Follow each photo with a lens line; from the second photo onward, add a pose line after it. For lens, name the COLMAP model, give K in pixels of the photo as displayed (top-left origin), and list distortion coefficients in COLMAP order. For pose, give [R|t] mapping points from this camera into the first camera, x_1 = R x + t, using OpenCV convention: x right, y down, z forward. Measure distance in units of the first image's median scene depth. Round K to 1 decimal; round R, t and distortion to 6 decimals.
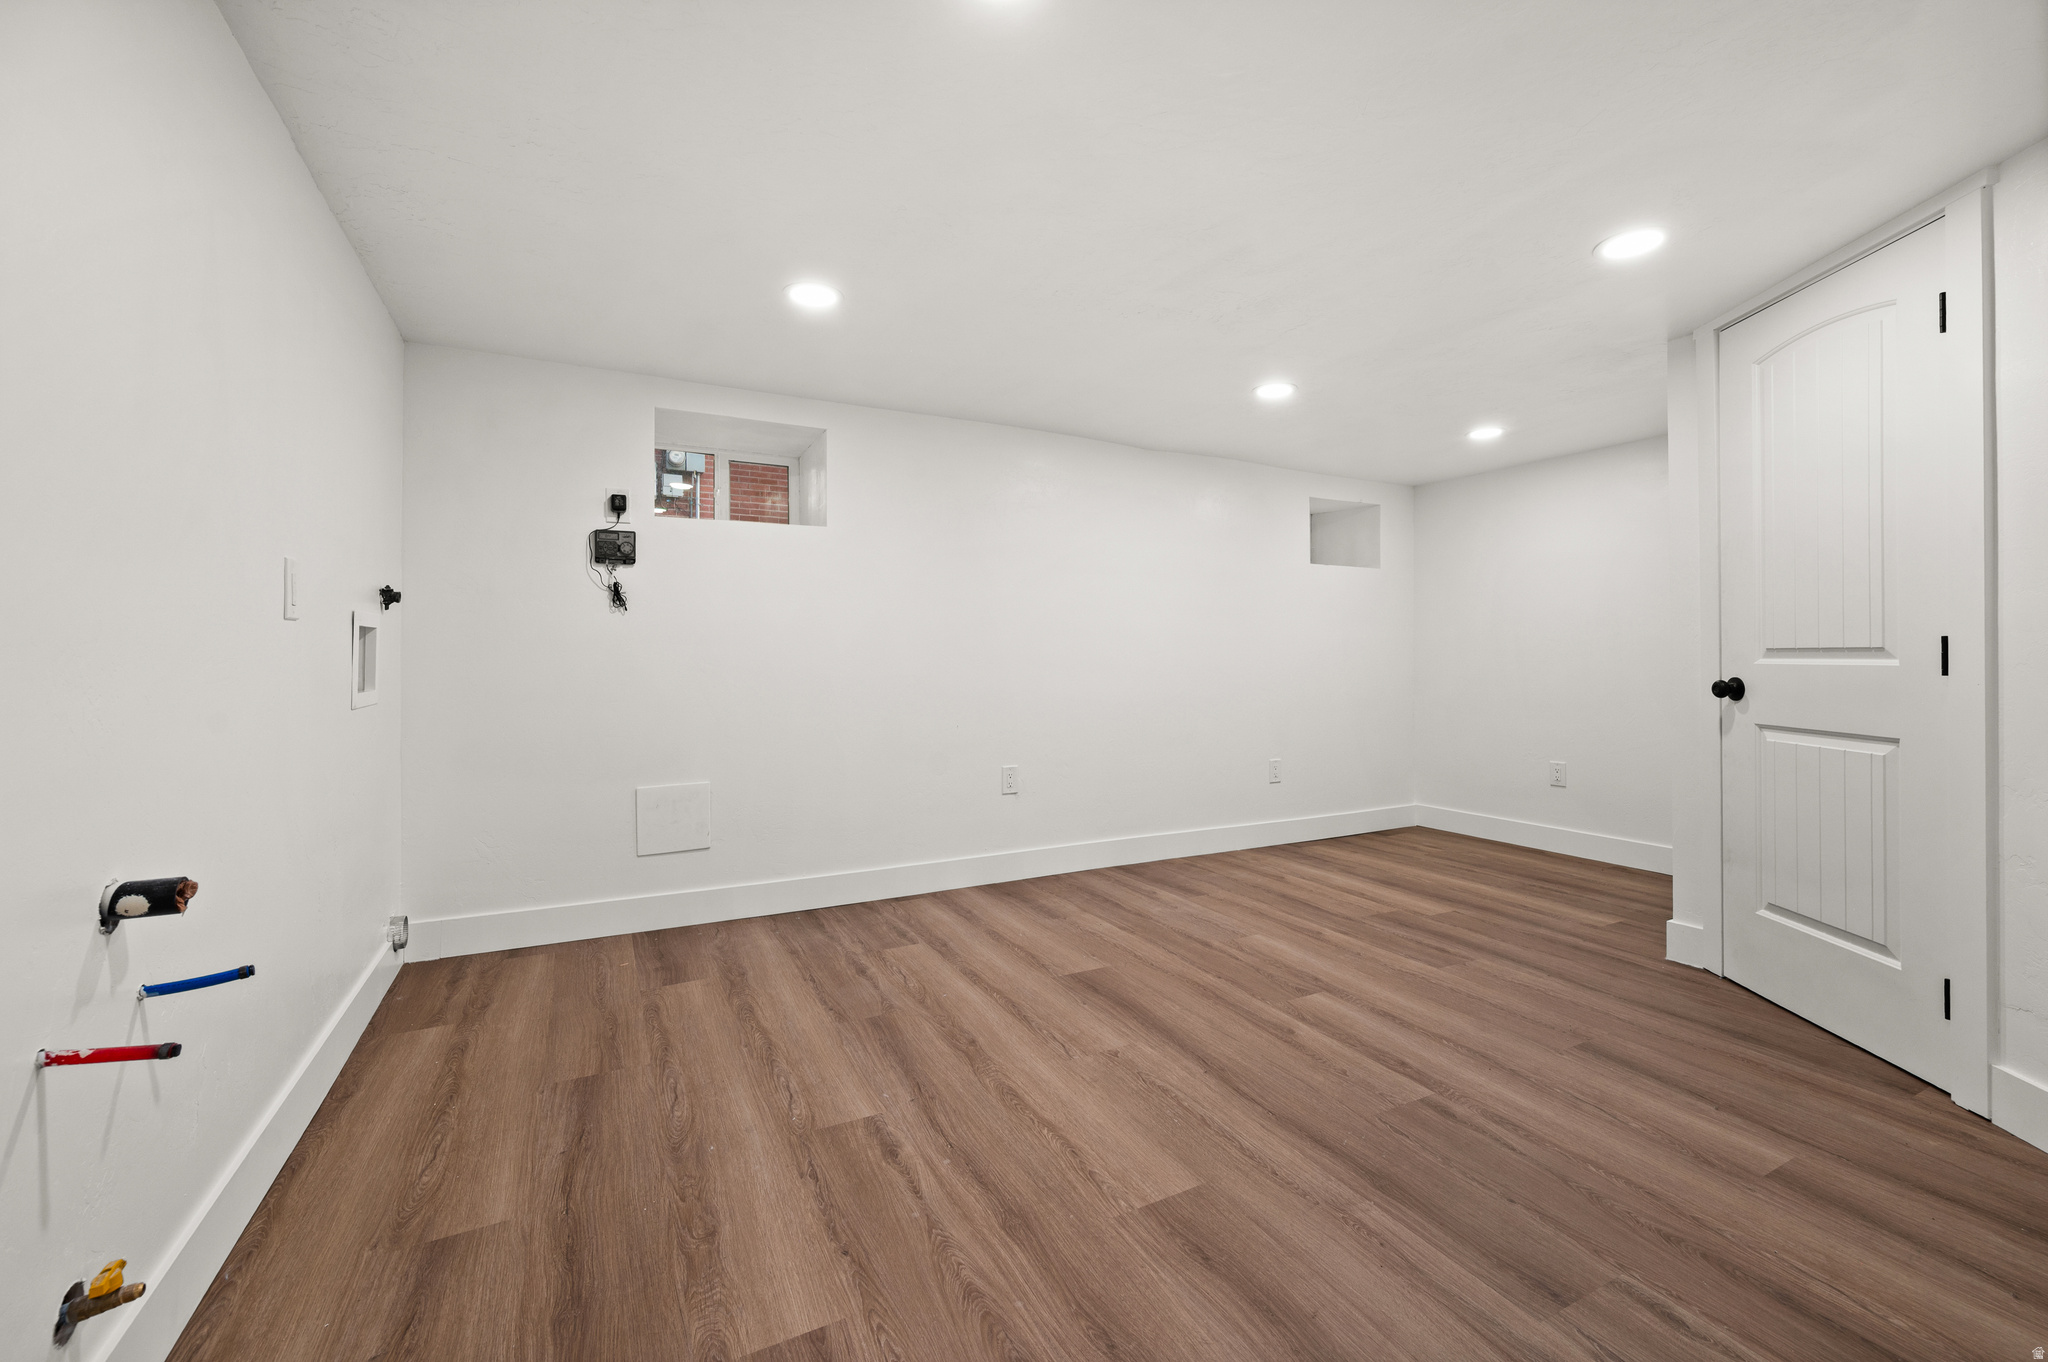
lens RADIAL K [[825.5, 0, 1025.7], [0, 825.5, 671.7], [0, 0, 1]] dist [0.018136, -0.001735]
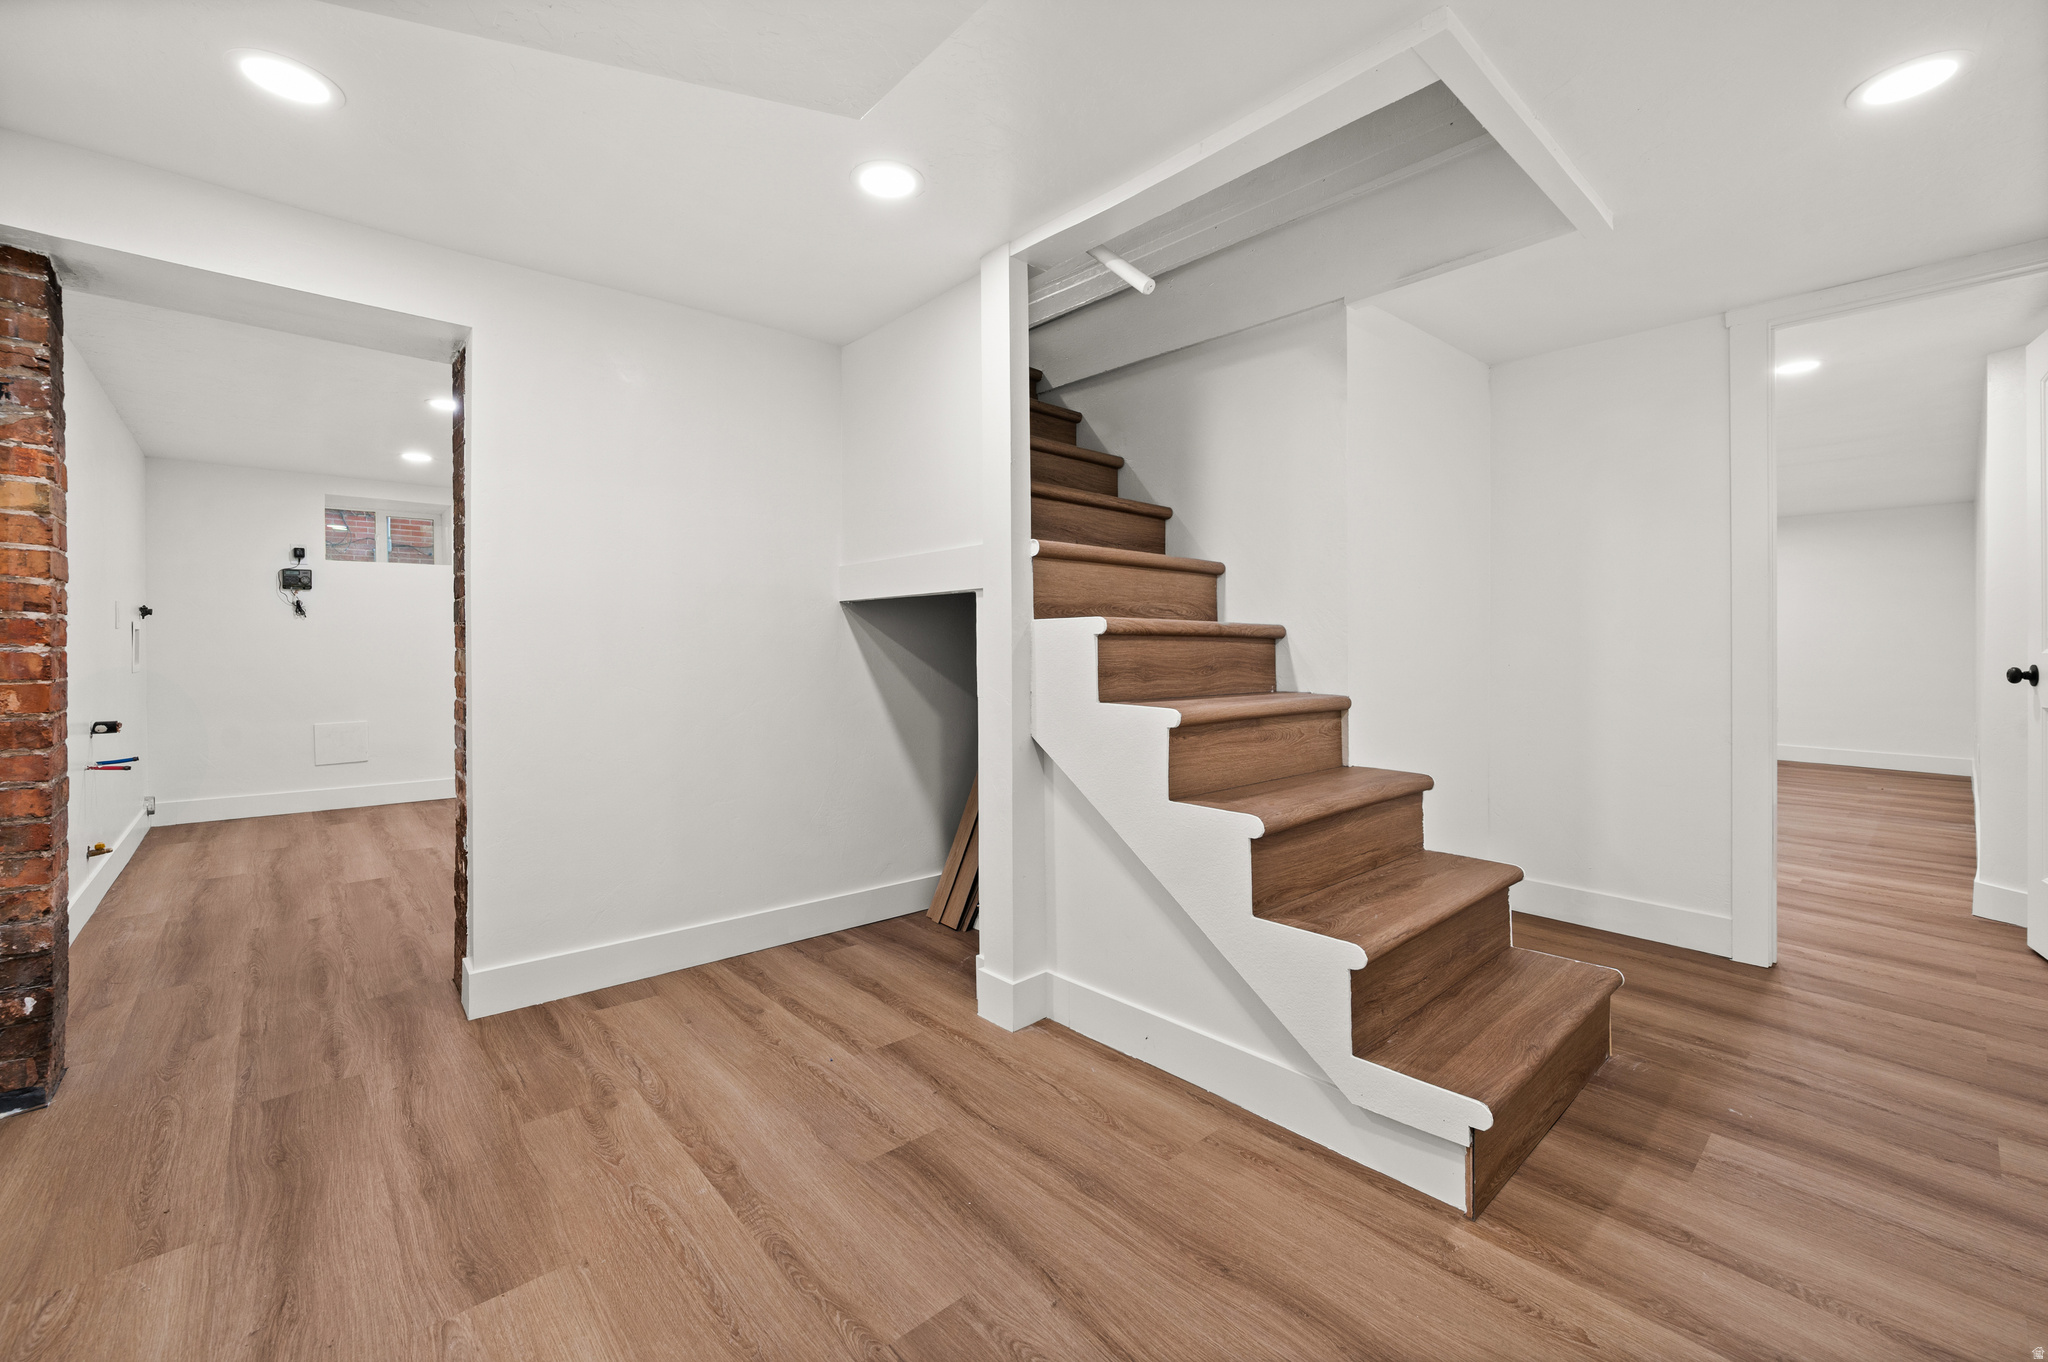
lens RADIAL K [[825.5, 0, 1021.1], [0, 825.5, 669.7], [0, 0, 1]] dist [0.018136, -0.001735]
pose [[0.971459, -0.005553, 0.237141, 0.532000], [0.001689, 0.999862, 0.016498, 0.006940], [-0.237200, -0.015626, 0.971335, -1.005117]]
